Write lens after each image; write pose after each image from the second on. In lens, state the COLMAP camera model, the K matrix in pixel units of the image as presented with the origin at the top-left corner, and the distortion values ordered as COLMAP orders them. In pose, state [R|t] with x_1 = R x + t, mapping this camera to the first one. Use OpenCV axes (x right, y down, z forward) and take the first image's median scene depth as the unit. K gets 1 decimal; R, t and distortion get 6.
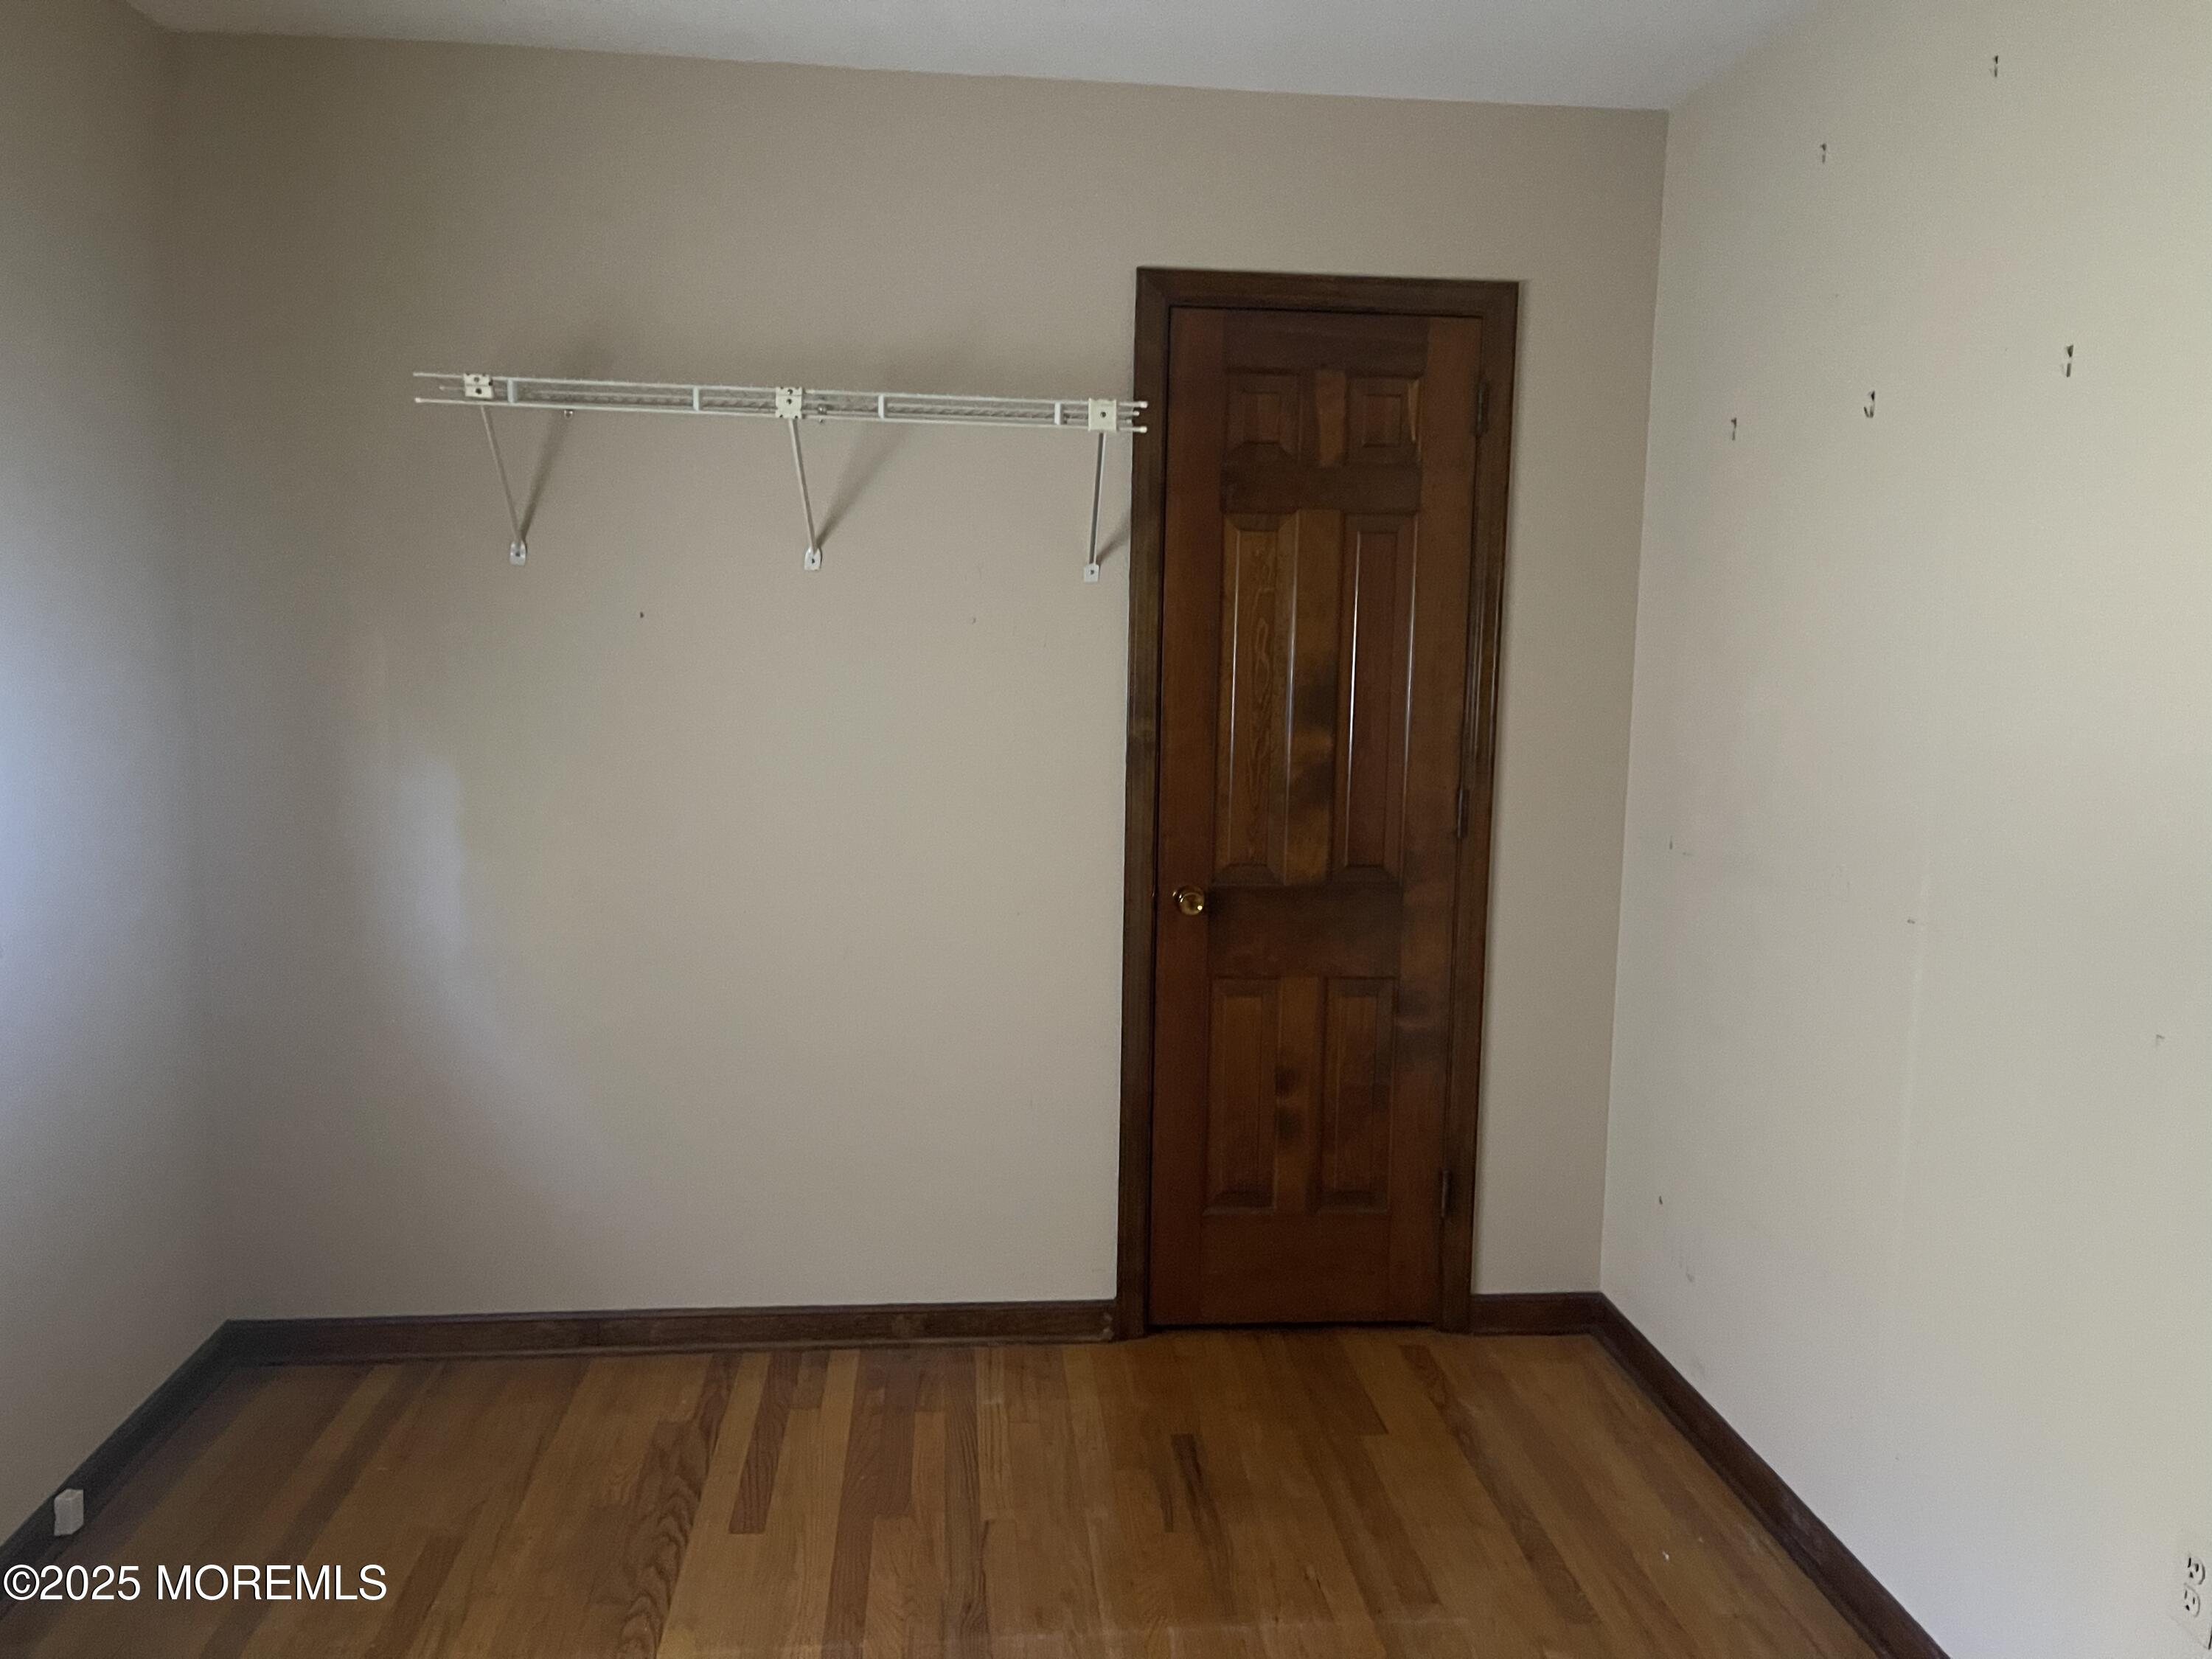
lens RADIAL K [[1685.4, 0, 1121.4], [0, 1685.4, 837.5], [0, 0, 1]] dist [0.059523, -0.085753]
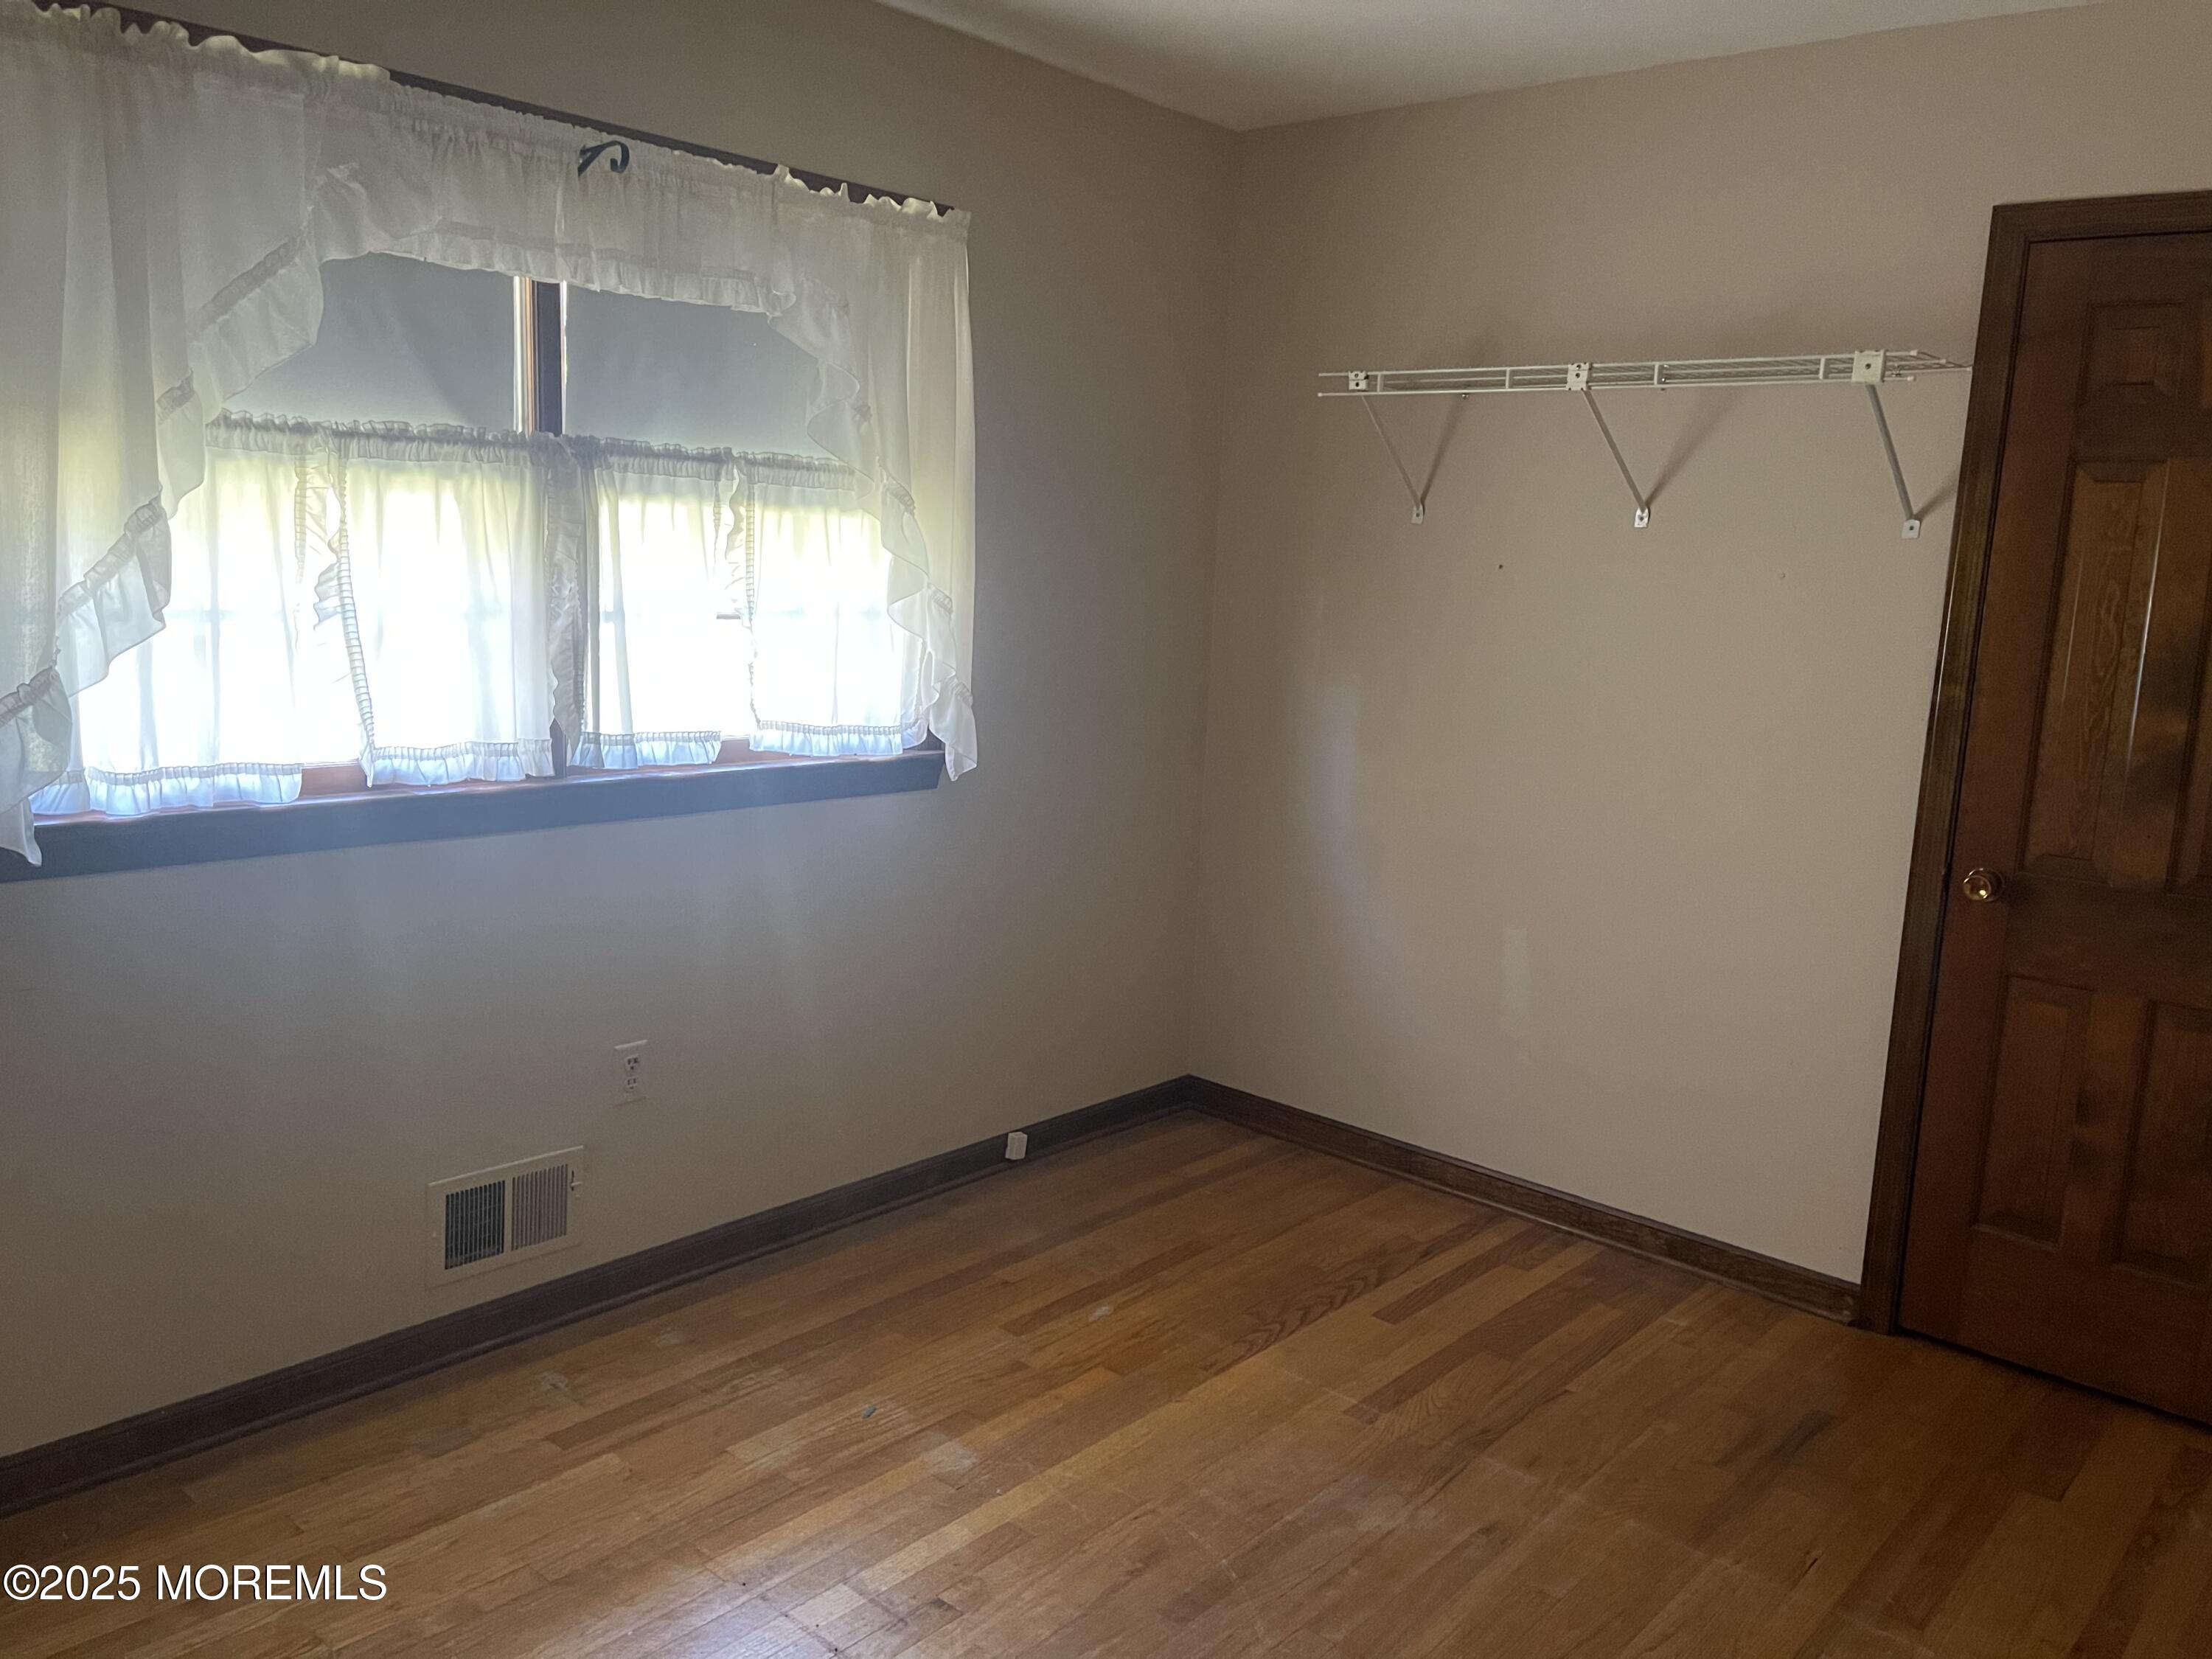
lens RADIAL K [[1685.4, 0, 1099.4], [0, 1685.4, 819.4], [0, 0, 1]] dist [0.059523, -0.085753]
pose [[0.670125, 0.129087, -0.730937, 0.409912], [-0.128884, 0.990038, 0.056685, 0.012160], [0.730973, 0.056220, 0.680087, 0.010264]]
